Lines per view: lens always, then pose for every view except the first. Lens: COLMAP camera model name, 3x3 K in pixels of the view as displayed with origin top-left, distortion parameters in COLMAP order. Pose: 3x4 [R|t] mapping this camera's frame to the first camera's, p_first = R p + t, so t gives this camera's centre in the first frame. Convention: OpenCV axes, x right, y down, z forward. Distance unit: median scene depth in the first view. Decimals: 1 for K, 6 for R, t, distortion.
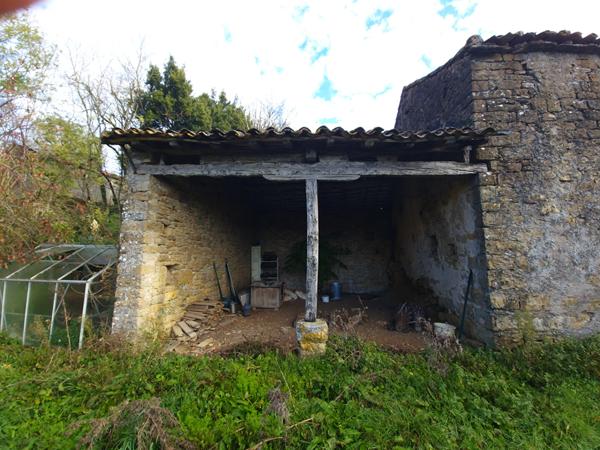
lens RADIAL K [[247.1, 0, 300.0], [0, 247.1, 225.0], [0, 0, 1]] dist [0.000078, -0.000538]
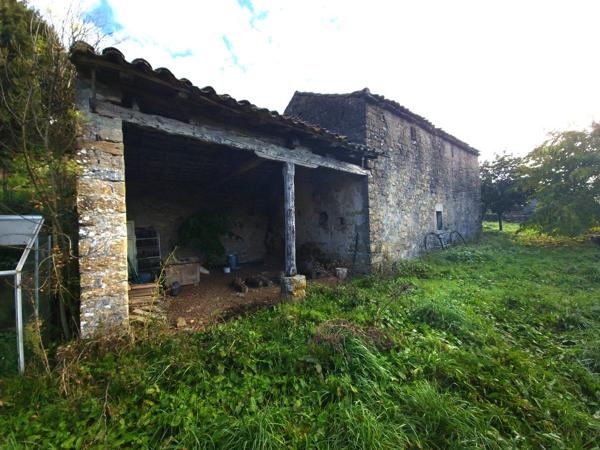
lens RADIAL K [[247.1, 0, 300.0], [0, 247.1, 225.0], [0, 0, 1]] dist [0.000078, -0.000538]
pose [[0.724777, -0.011962, 0.688879, -0.760573], [-0.050179, 0.996277, 0.070095, 0.032955], [-0.687153, -0.085370, 0.721479, 0.068313]]
